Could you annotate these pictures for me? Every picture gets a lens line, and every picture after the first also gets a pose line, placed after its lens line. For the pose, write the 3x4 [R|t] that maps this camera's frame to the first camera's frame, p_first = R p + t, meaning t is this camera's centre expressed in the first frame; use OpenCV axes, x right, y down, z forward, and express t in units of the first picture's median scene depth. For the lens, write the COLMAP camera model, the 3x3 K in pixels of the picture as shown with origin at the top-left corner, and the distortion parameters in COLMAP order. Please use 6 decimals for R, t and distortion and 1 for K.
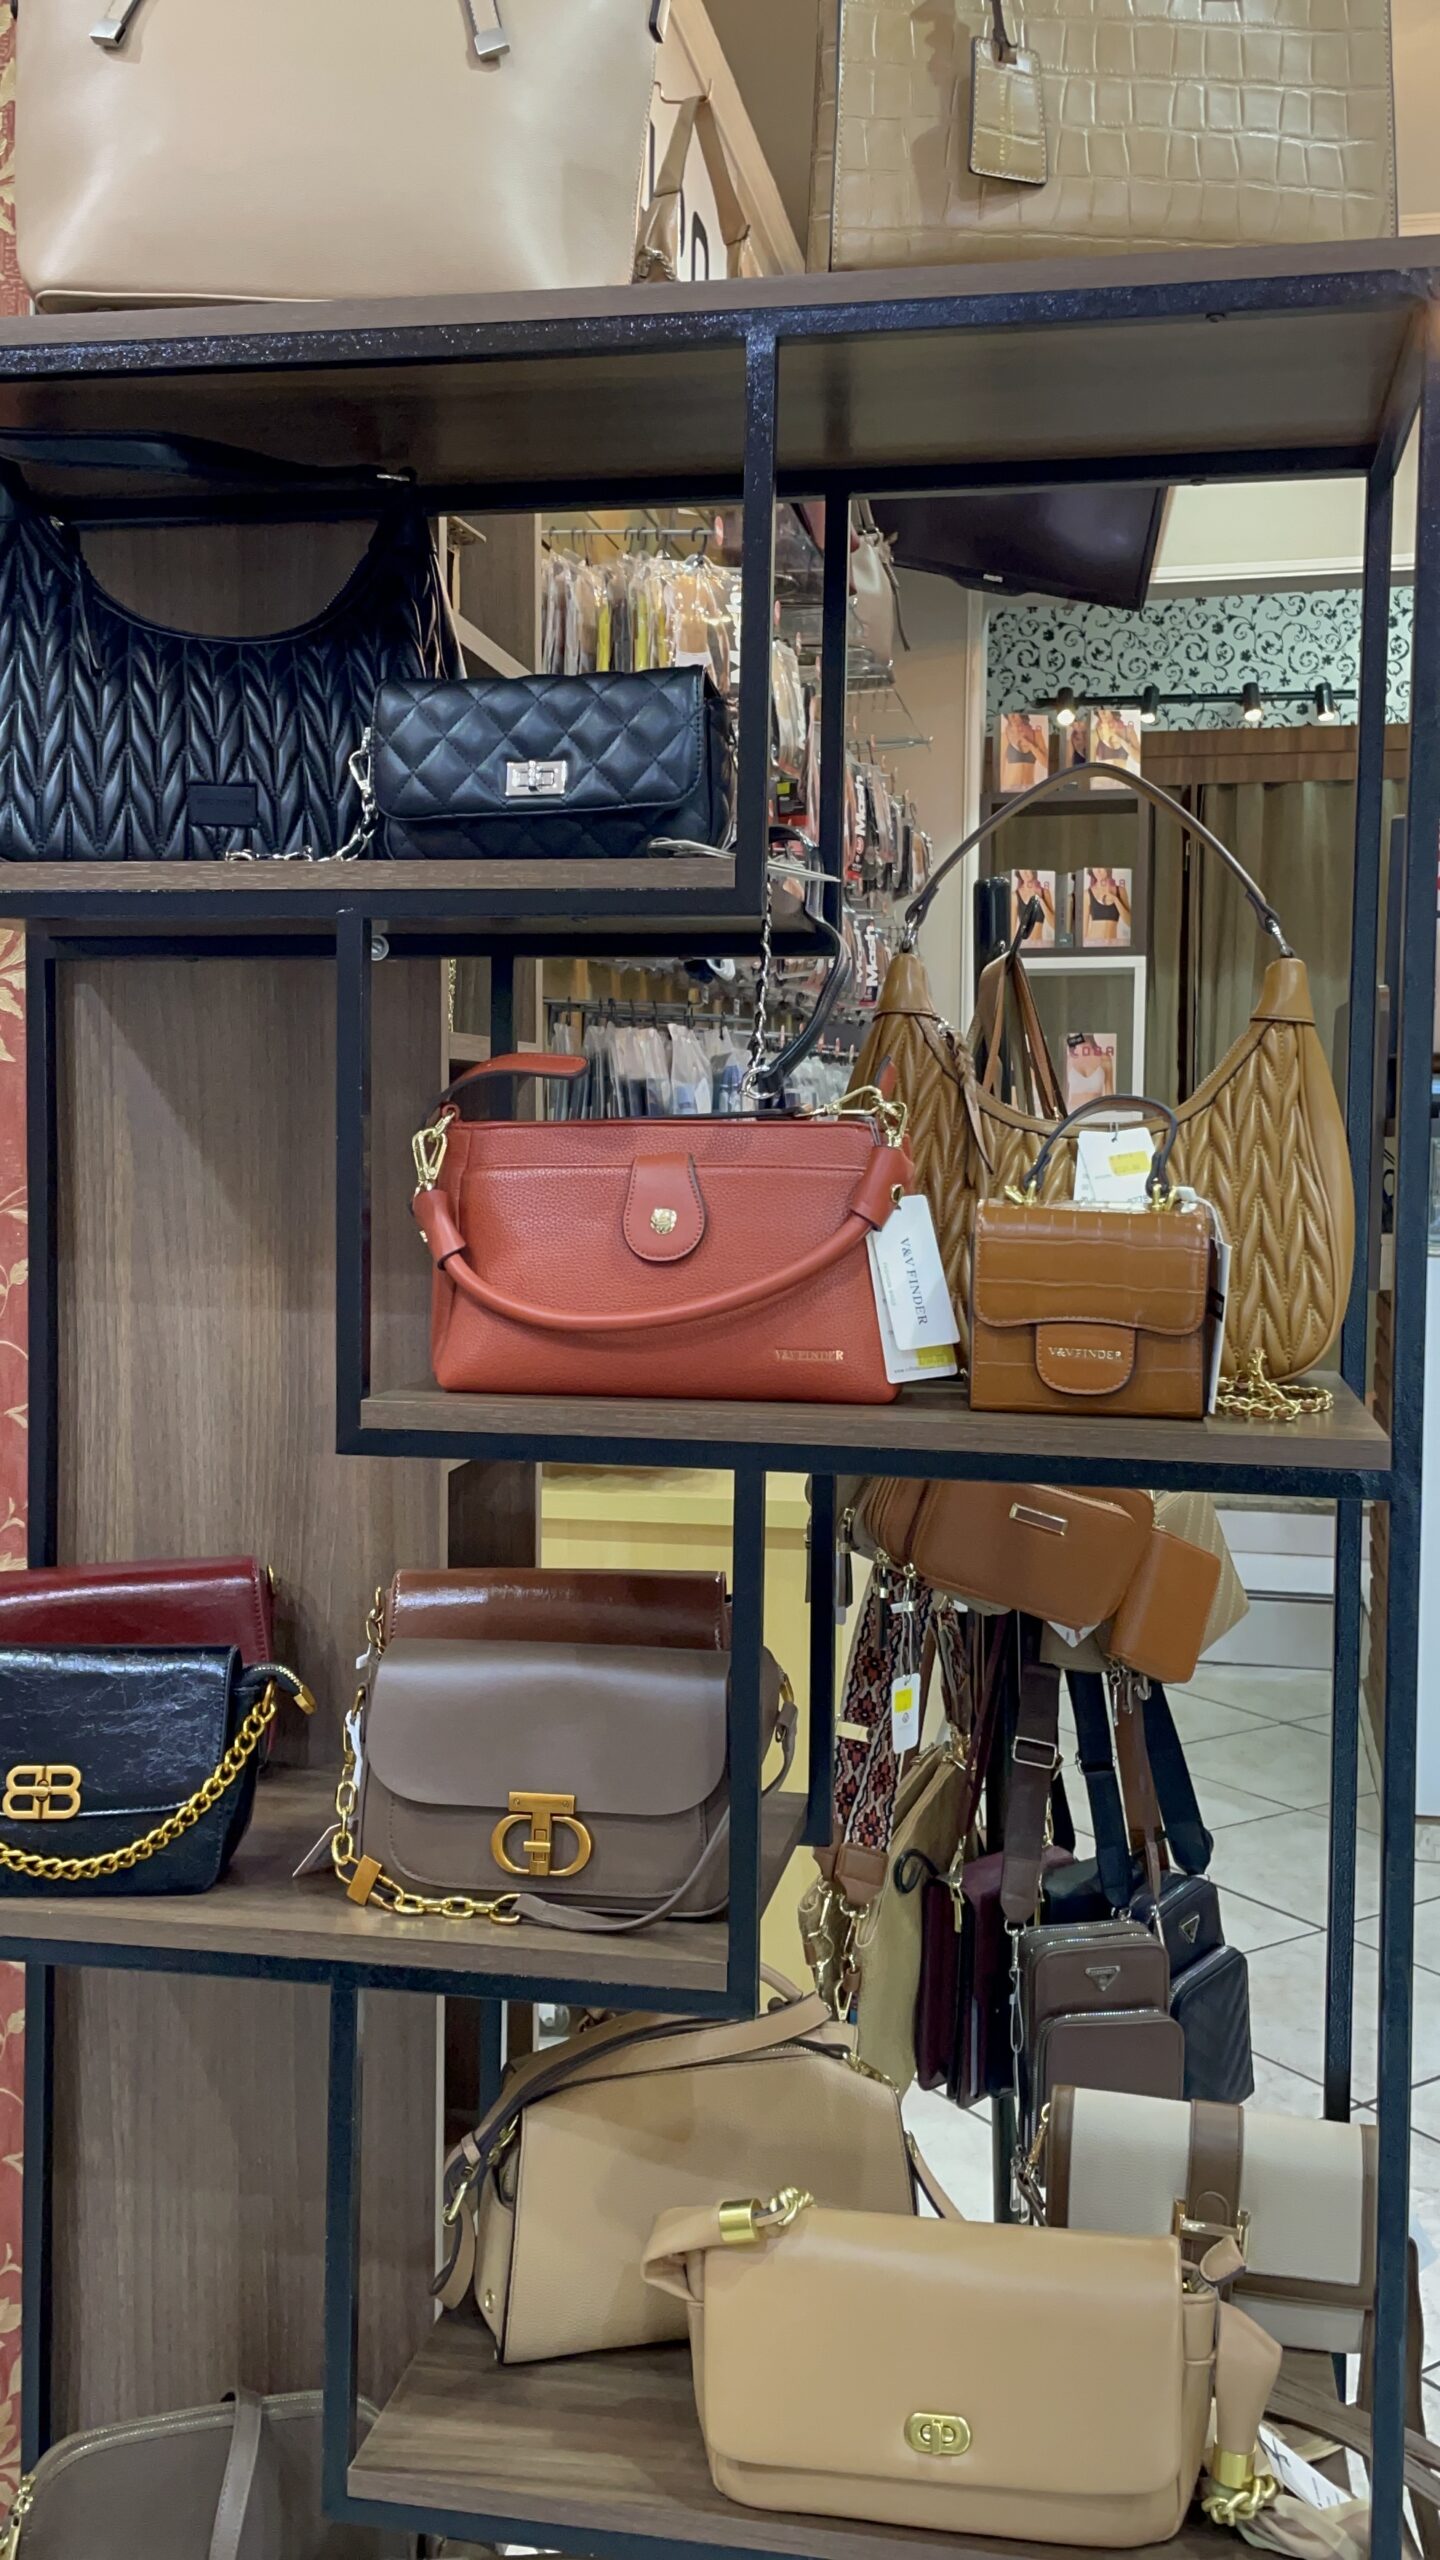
lens RADIAL K [[2290.0, 0, 720.1], [0, 2290.0, 1287.3], [0, 0, 1]] dist [0.028457, -0.020209]
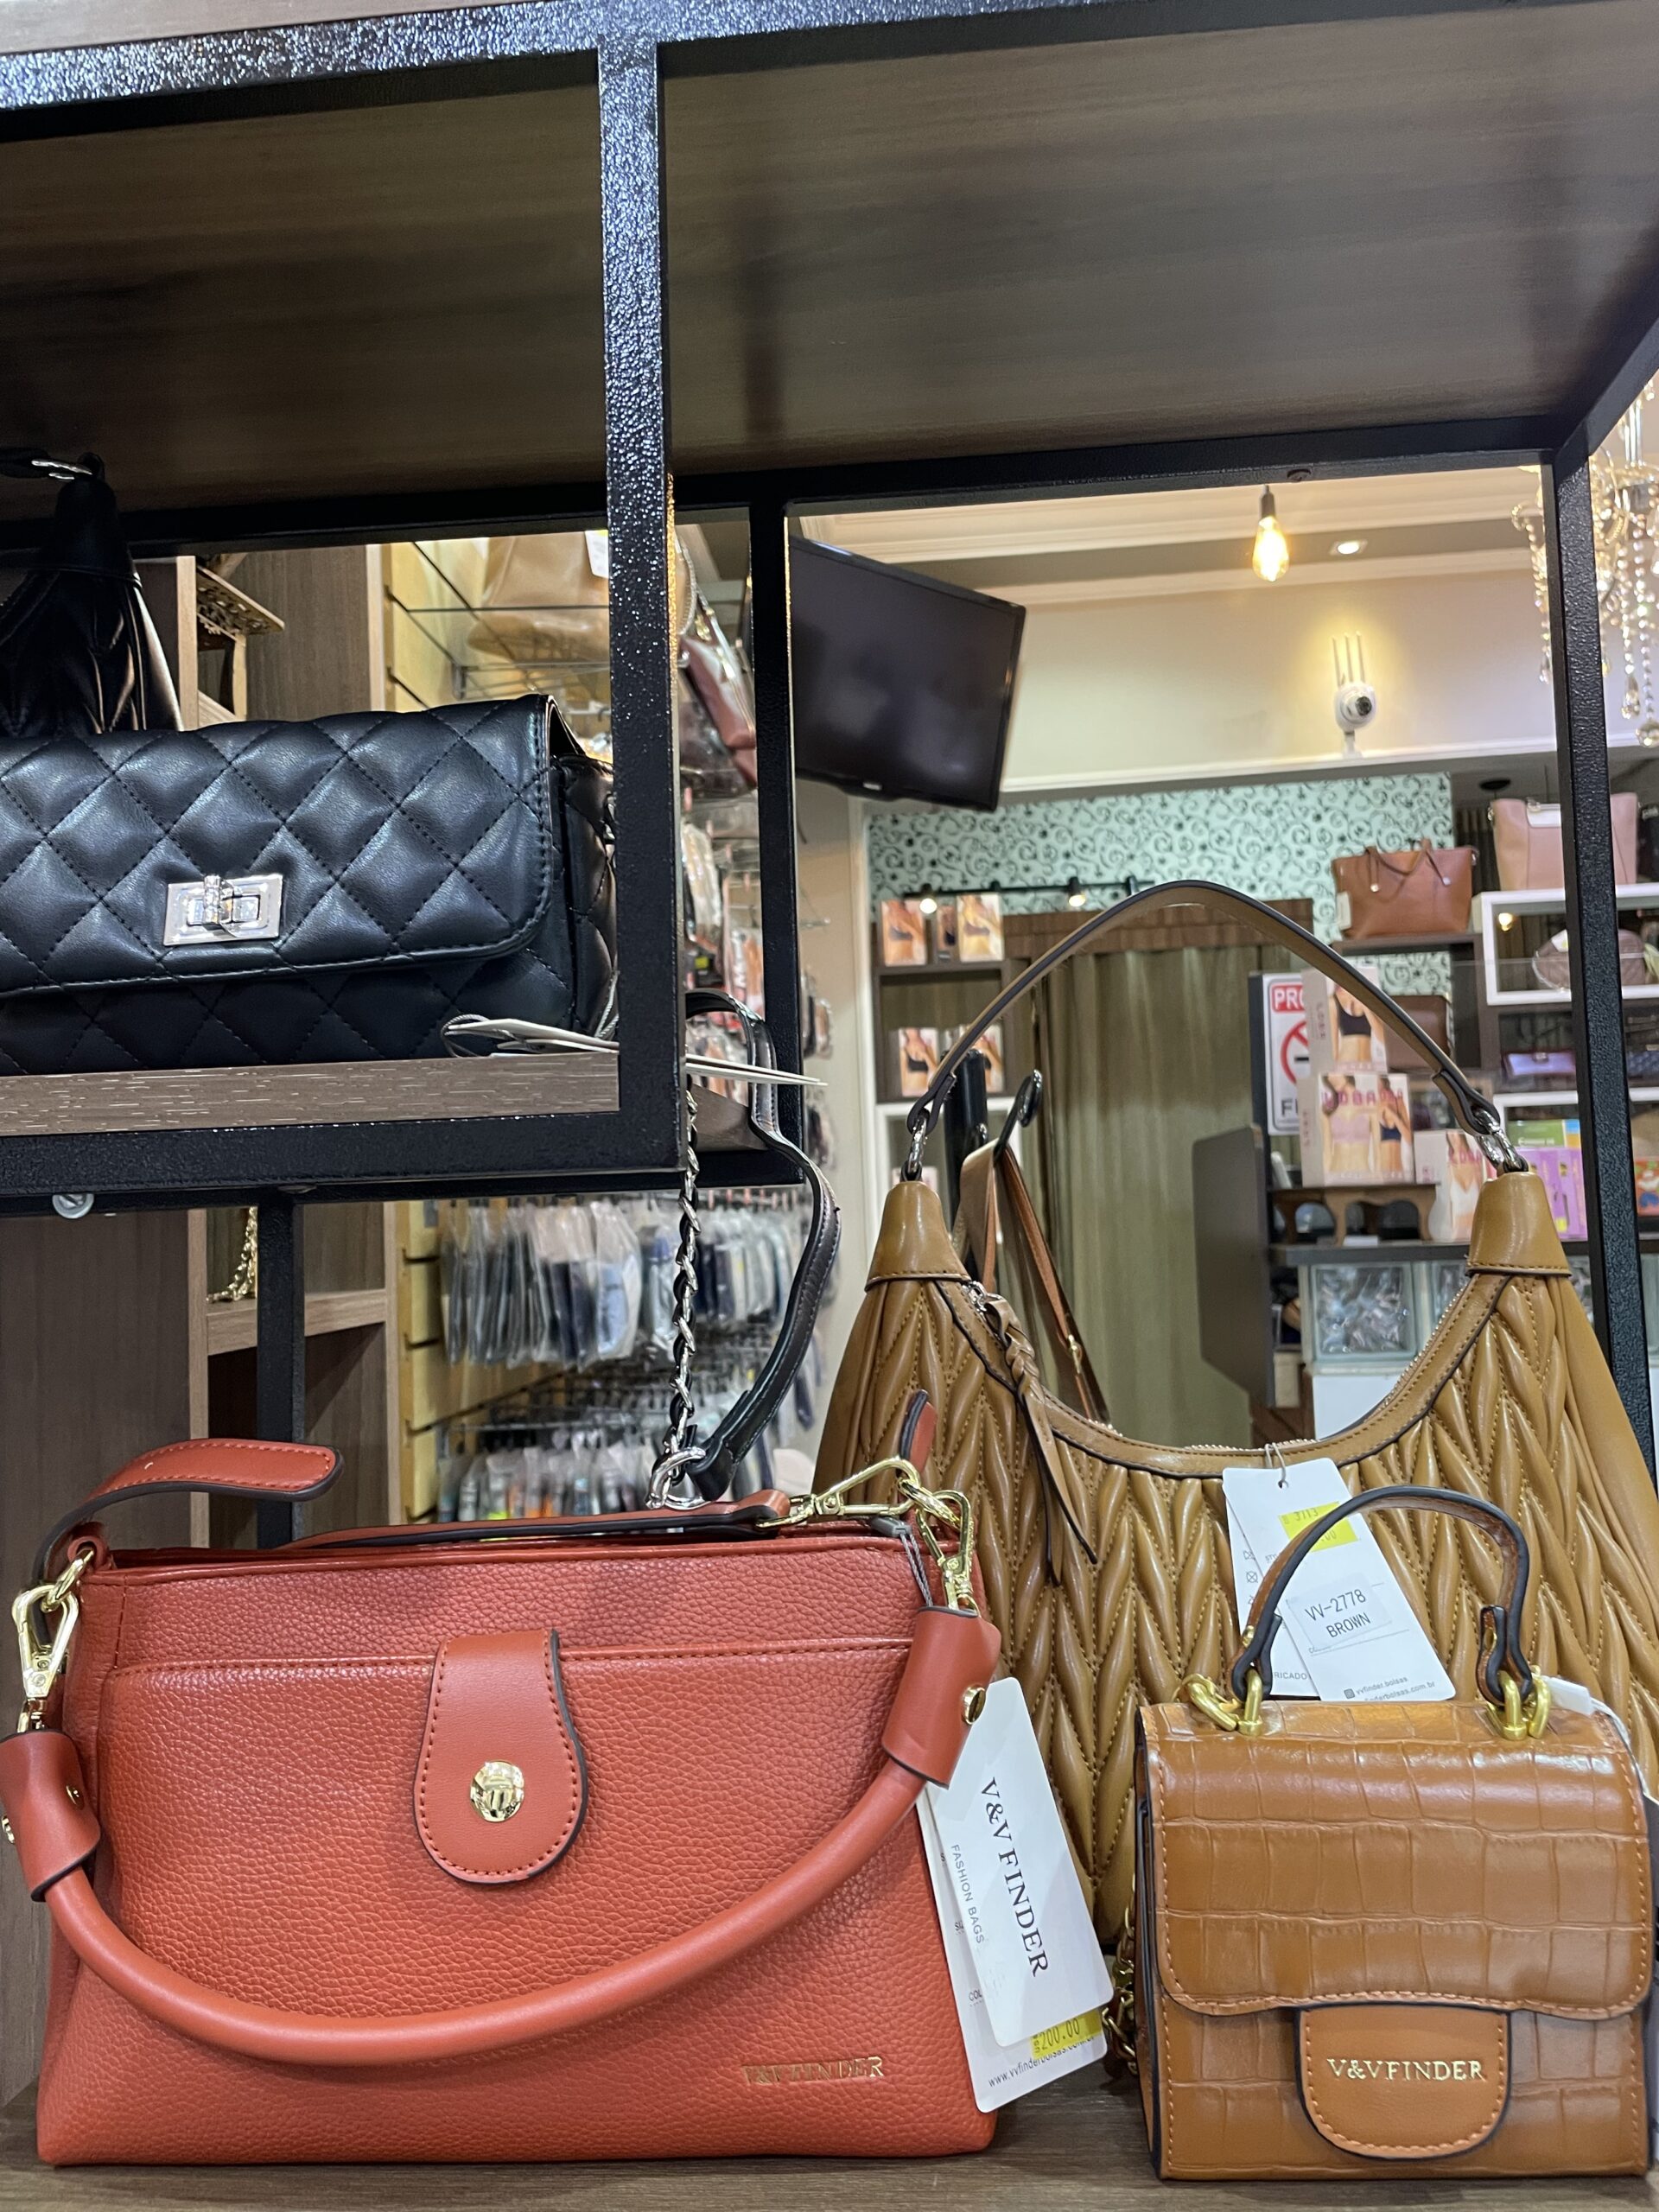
lens RADIAL K [[1743.6, 0, 875.6], [0, 1743.6, 1115.0], [0, 0, 1]] dist [0.036103, -0.040909]
pose [[0.991492, -0.039151, 0.124143, 0.010238], [0.055138, 0.990231, -0.128075, -0.086758], [-0.117916, 0.133830, 0.983964, 0.443404]]
